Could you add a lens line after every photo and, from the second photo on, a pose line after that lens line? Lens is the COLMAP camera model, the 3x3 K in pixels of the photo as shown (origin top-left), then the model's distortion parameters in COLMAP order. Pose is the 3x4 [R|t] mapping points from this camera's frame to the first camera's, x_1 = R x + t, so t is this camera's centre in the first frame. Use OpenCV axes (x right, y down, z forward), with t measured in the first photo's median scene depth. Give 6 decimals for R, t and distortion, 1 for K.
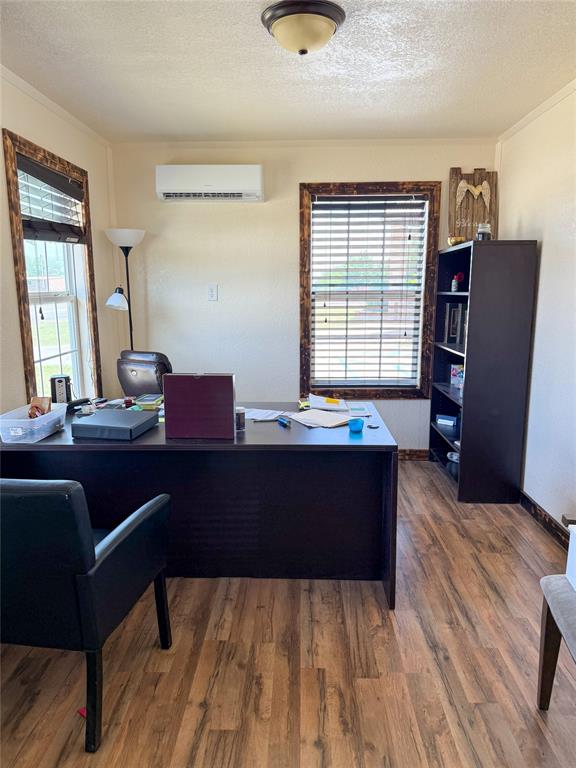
lens RADIAL K [[544.8, 0, 288.0], [0, 544.8, 384.0], [0, 0, 1]] dist [0.090797, -0.119466]
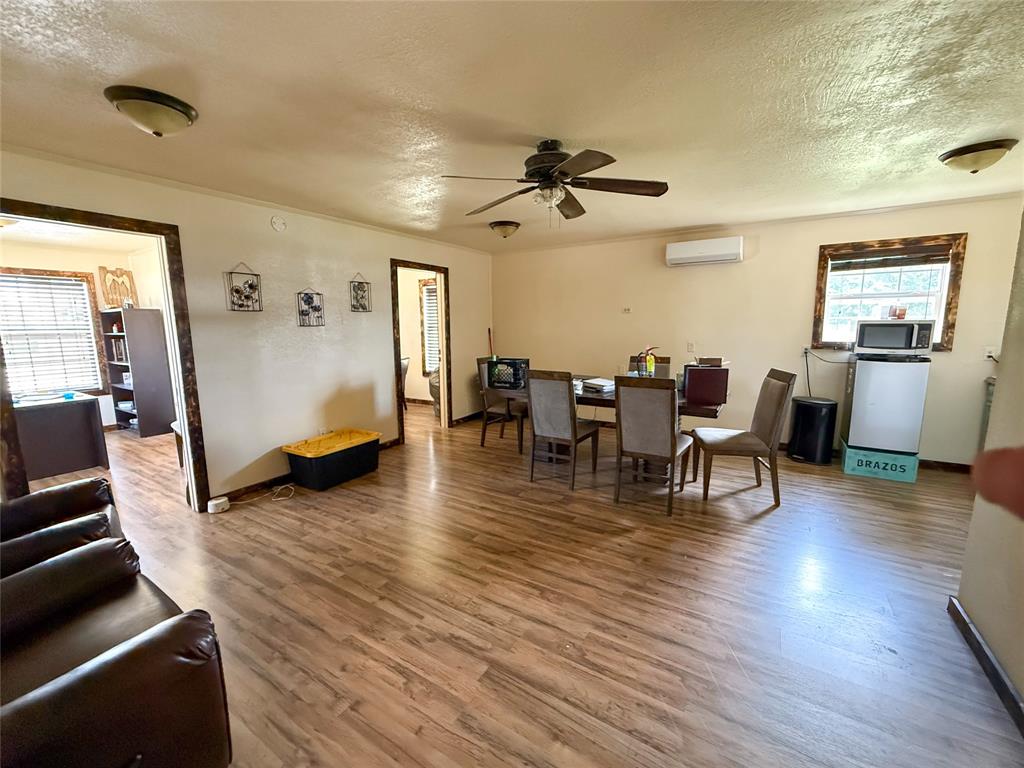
lens RADIAL K [[407.5, 0, 507.3], [0, 407.5, 388.6], [0, 0, 1]] dist [-0.000568, -0.000138]
pose [[0.500582, -0.128235, 0.856139, -0.231104], [0.163593, 0.985161, 0.051908, 0.156664], [-0.850091, 0.114074, 0.514132, -0.786554]]
